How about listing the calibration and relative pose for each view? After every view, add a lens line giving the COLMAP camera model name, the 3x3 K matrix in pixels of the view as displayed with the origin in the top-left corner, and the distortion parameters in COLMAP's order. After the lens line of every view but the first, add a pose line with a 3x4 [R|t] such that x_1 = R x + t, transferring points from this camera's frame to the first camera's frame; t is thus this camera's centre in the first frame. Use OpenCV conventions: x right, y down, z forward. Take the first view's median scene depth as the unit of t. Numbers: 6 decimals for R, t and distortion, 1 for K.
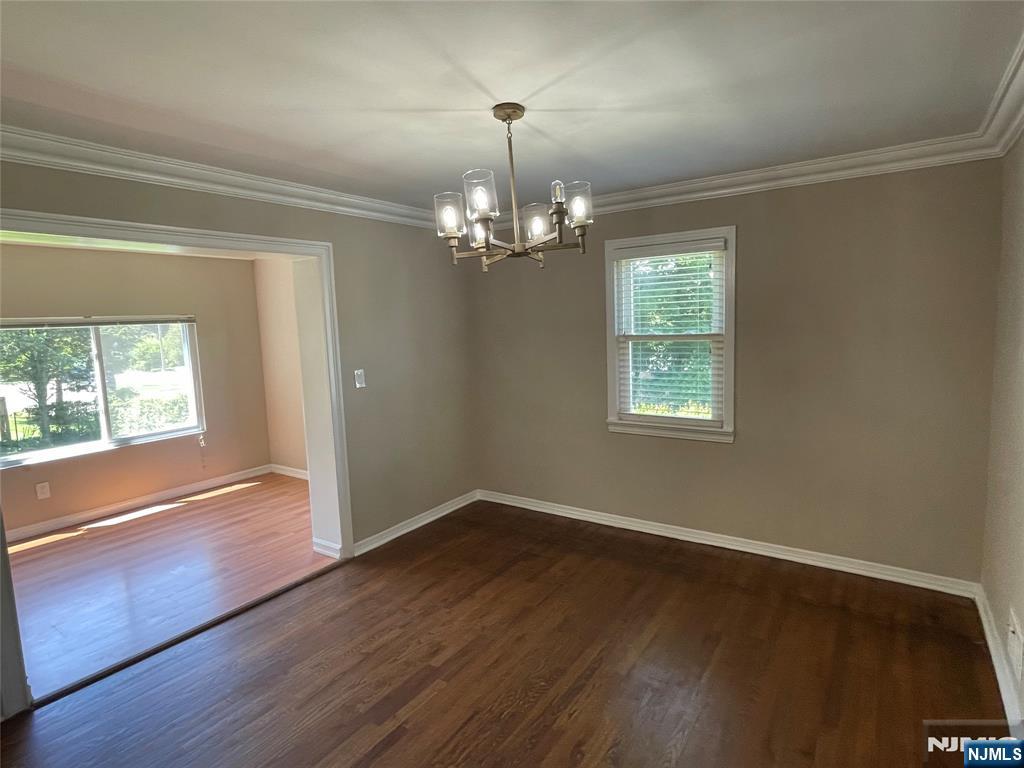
lens RADIAL K [[551.2, 0, 509.3], [0, 551.2, 375.4], [0, 0, 1]] dist [-0.004889, -0.000584]
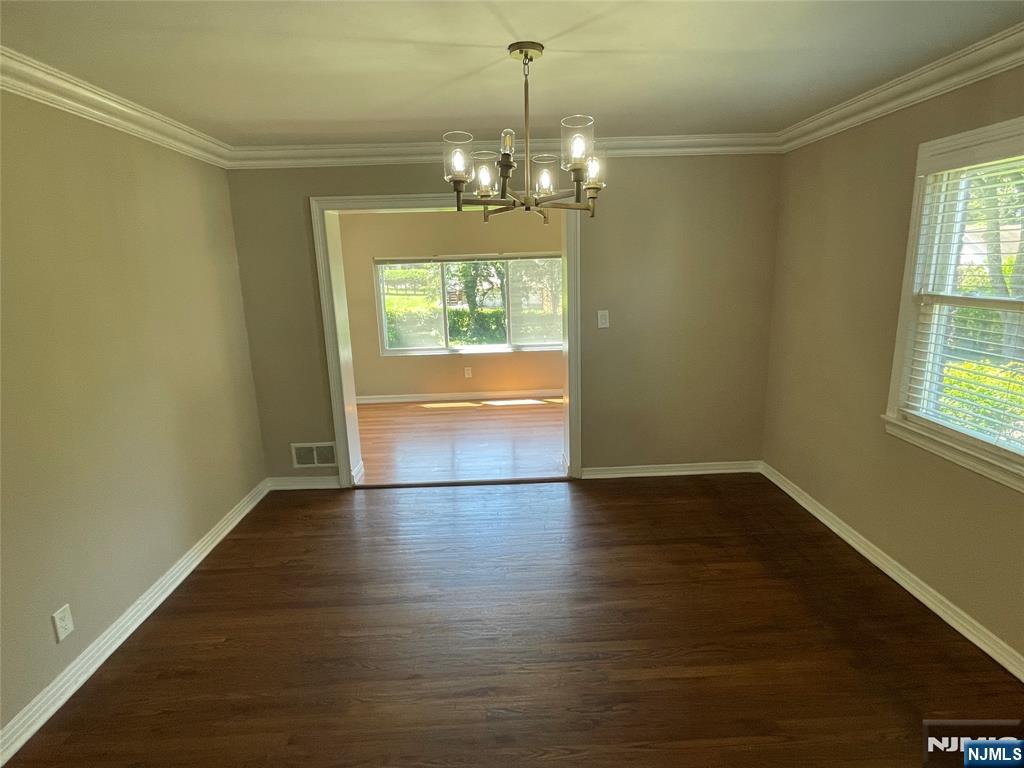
lens RADIAL K [[550.0, 0, 509.5], [0, 550.0, 381.1], [0, 0, 1]] dist [0.000362, 0.000583]
pose [[0.590178, 0.190986, -0.784356, 0.402613], [-0.073716, 0.980302, 0.183232, -0.050058], [0.803901, -0.050320, 0.592631, 0.197864]]
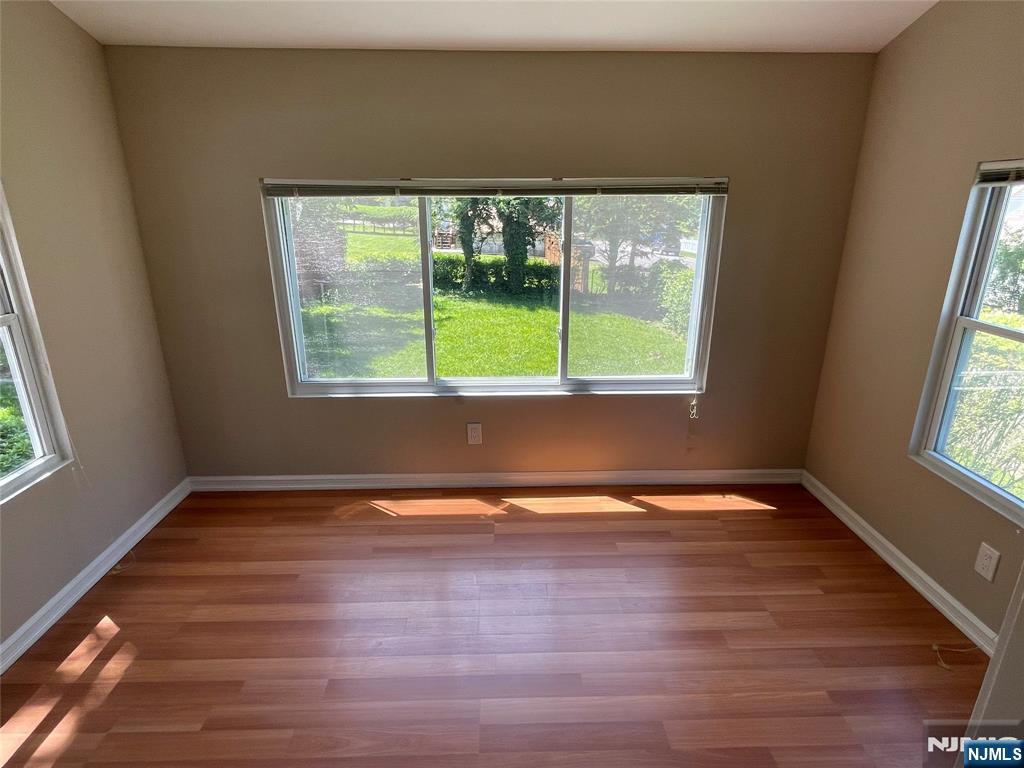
lens RADIAL K [[550.0, 0, 509.5], [0, 550.0, 381.1], [0, 0, 1]] dist [0.000362, 0.000583]
pose [[0.596696, 0.284598, -0.750305, -0.302462], [-0.102283, 0.954345, 0.280650, -0.062259], [0.795922, -0.090719, 0.598564, 0.611384]]
